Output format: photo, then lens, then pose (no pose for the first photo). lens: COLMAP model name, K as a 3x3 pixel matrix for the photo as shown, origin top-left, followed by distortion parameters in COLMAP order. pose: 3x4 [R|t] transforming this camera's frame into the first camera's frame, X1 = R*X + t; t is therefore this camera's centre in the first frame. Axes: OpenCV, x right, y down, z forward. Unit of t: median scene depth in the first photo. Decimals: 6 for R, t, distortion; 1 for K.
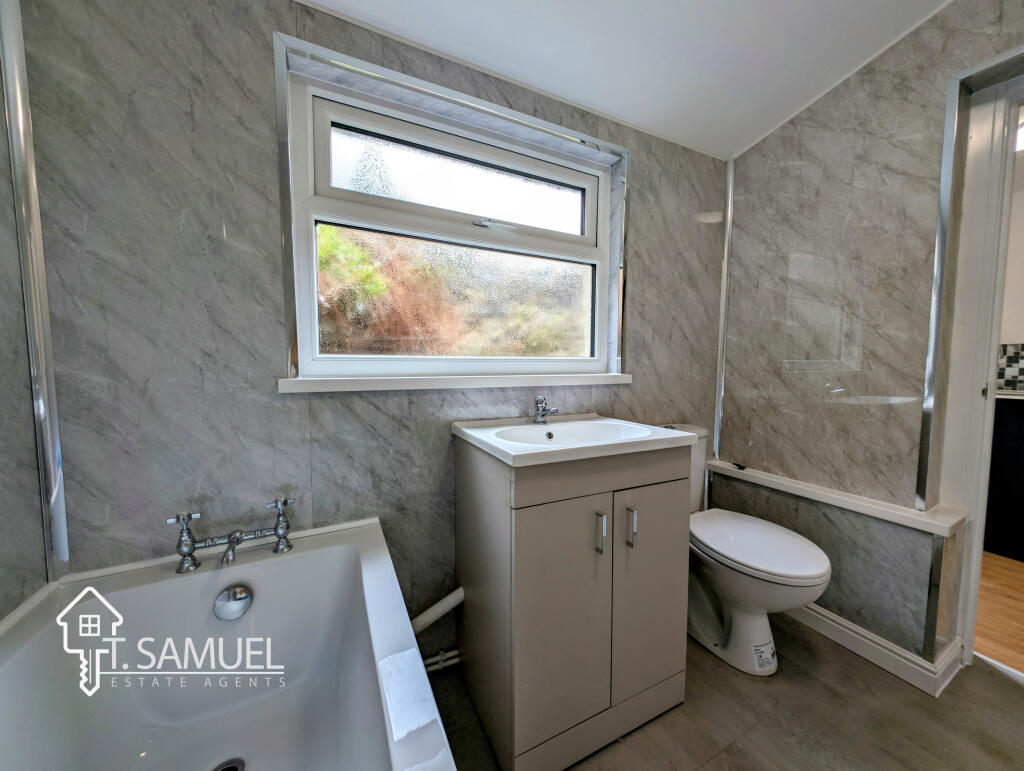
lens RADIAL K [[363.3, 0, 506.8], [0, 363.3, 385.1], [0, 0, 1]] dist [0.006163, -0.001423]
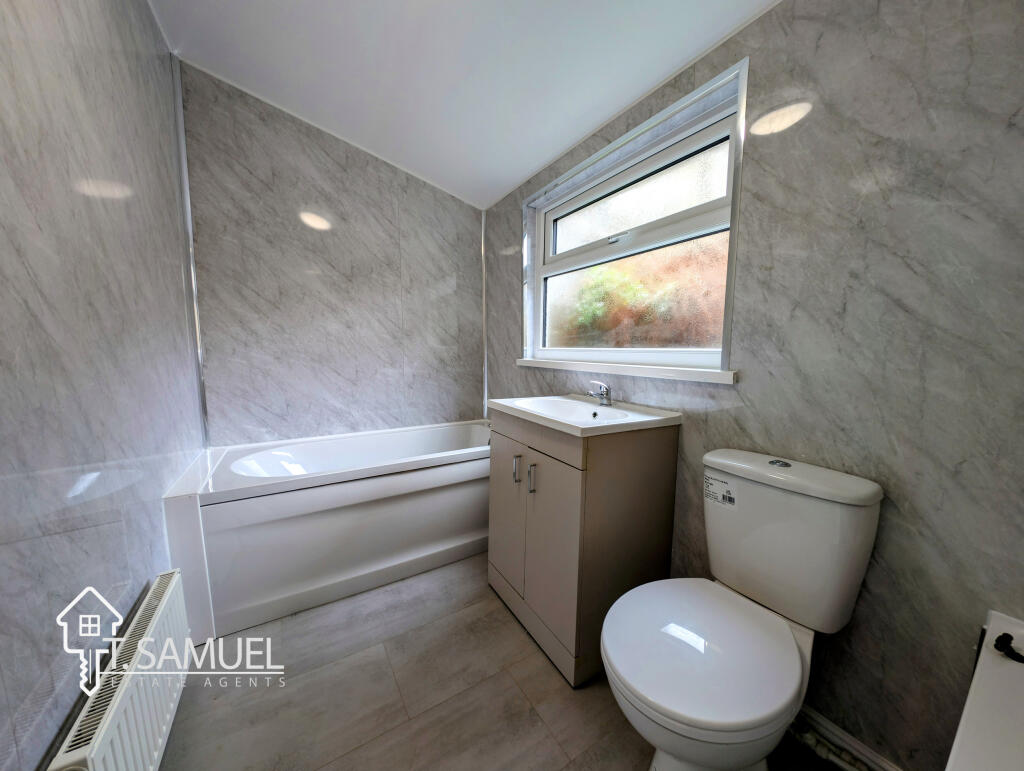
lens RADIAL K [[363.3, 0, 508.0], [0, 363.3, 386.8], [0, 0, 1]] dist [0.006163, -0.001423]
pose [[0.082565, 0.099804, -0.991576, 1.042281], [-0.081203, 0.992338, 0.093119, -0.031906], [0.993272, 0.072831, 0.090037, 0.502093]]
